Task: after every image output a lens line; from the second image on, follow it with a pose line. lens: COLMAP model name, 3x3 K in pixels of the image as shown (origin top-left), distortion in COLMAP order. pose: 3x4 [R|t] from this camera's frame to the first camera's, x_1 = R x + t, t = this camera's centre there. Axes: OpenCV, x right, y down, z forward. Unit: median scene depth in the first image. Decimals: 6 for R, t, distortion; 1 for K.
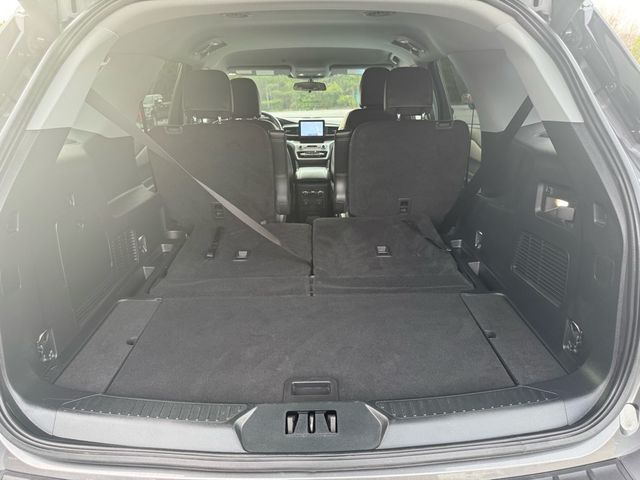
lens RADIAL K [[450.1, 0, 320.5], [0, 450.1, 239.3], [0, 0, 1]] dist [0.002400, -0.013027]
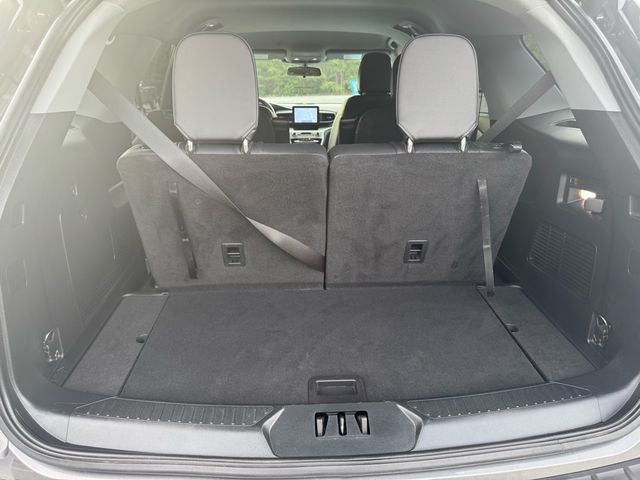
lens RADIAL K [[450.1, 0, 319.7], [0, 450.1, 239.6], [0, 0, 1]] dist [0.002400, -0.013027]
pose [[0.999260, -0.001448, 0.038441, -0.089899], [0.000367, 0.999605, 0.028098, -0.010735], [-0.038467, -0.028063, 0.998866, 0.048501]]
